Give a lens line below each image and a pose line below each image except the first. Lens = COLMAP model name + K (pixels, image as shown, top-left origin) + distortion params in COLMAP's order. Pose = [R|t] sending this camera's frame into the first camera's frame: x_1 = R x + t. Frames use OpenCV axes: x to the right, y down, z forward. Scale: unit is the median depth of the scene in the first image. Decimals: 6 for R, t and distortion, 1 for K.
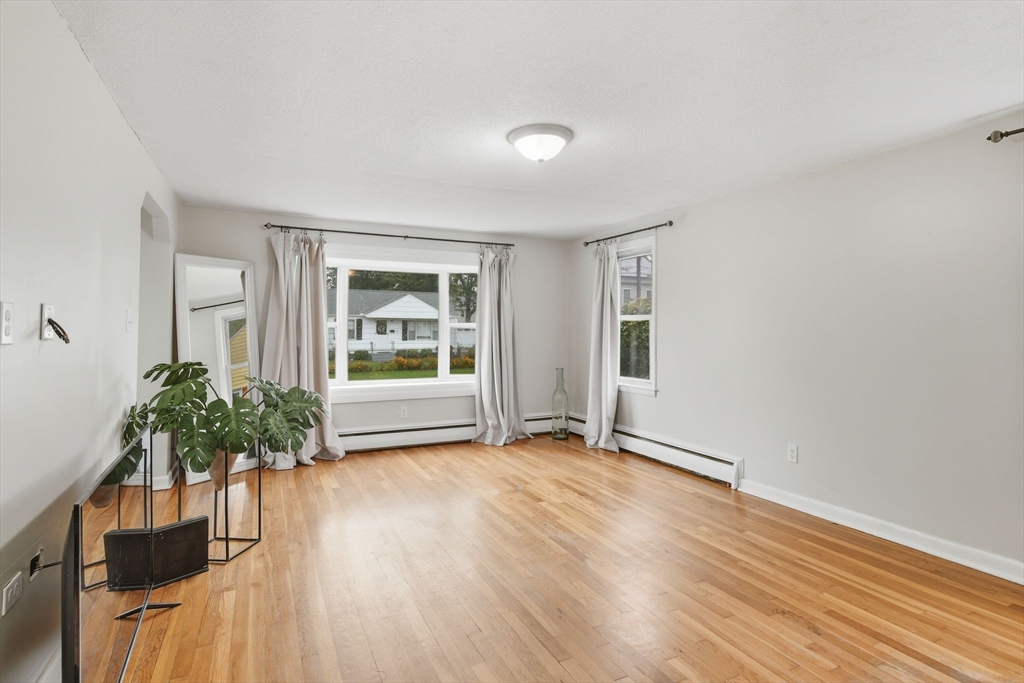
lens RADIAL K [[527.4, 0, 526.5], [0, 527.4, 334.8], [0, 0, 1]] dist [-0.002336, 0.001011]
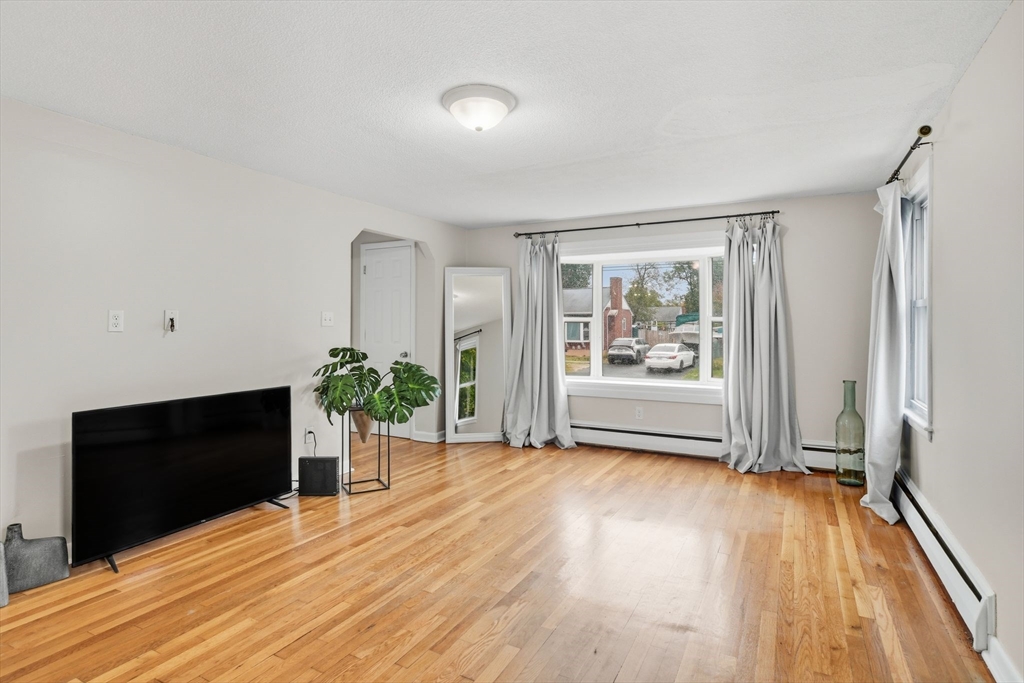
lens RADIAL K [[531.2, 0, 512.4], [0, 531.2, 327.8], [0, 0, 1]] dist [-0.011763, 0.003816]
pose [[0.582515, 0.002639, -0.812816, 0.448076], [-0.006622, 0.999977, -0.001499, -0.000801], [0.812793, 0.006256, 0.582519, 0.305685]]
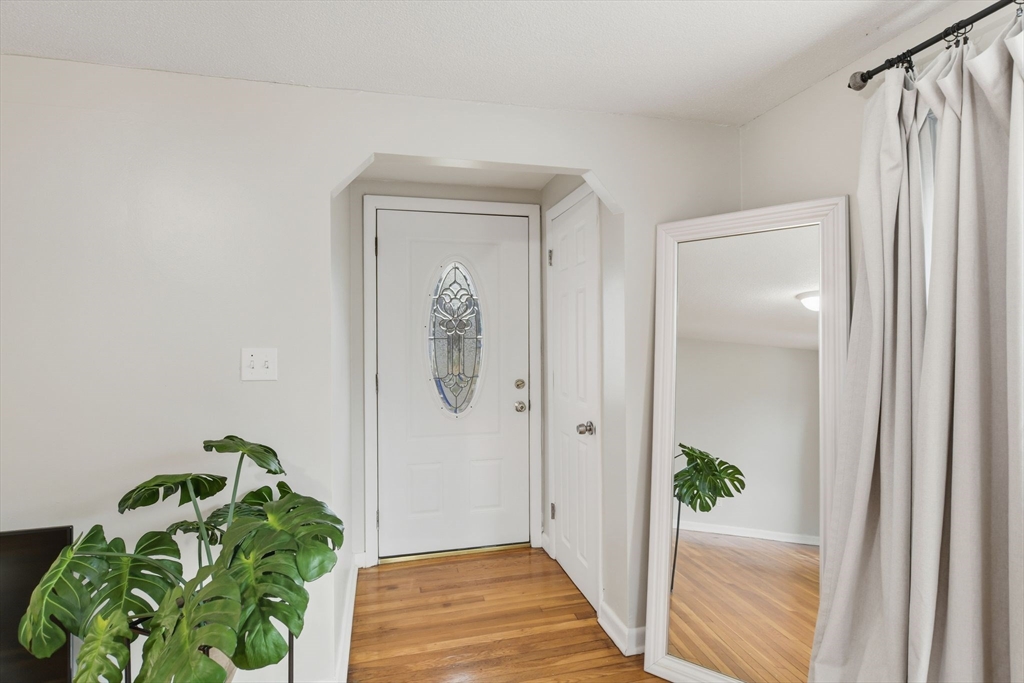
lens RADIAL K [[527.4, 0, 526.5], [0, 527.4, 334.8], [0, 0, 1]] dist [-0.002336, 0.001011]
pose [[-0.213883, -0.007370, -0.976832, -0.089268], [0.001693, 0.999967, -0.007915, -0.032656], [0.976858, -0.003346, -0.213863, 0.835647]]
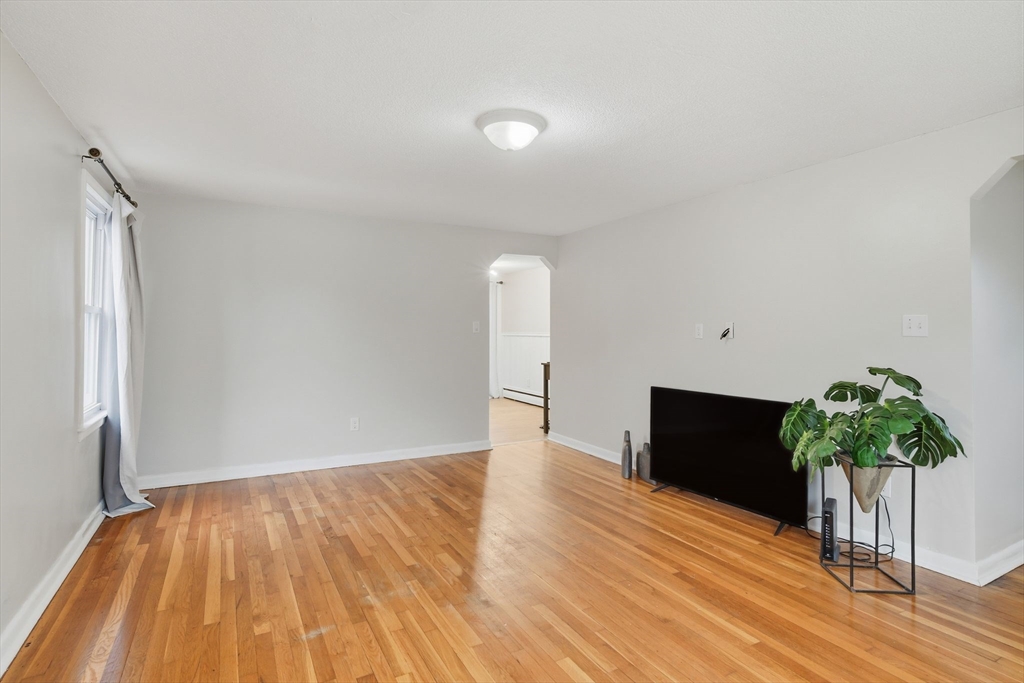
lens RADIAL K [[527.4, 0, 526.5], [0, 527.4, 334.8], [0, 0, 1]] dist [-0.002336, 0.001011]
pose [[-0.998595, -0.005288, -0.052732, 0.027231], [-0.005760, 0.999945, 0.008817, -0.007000], [0.052683, 0.009108, -0.998570, 1.111617]]
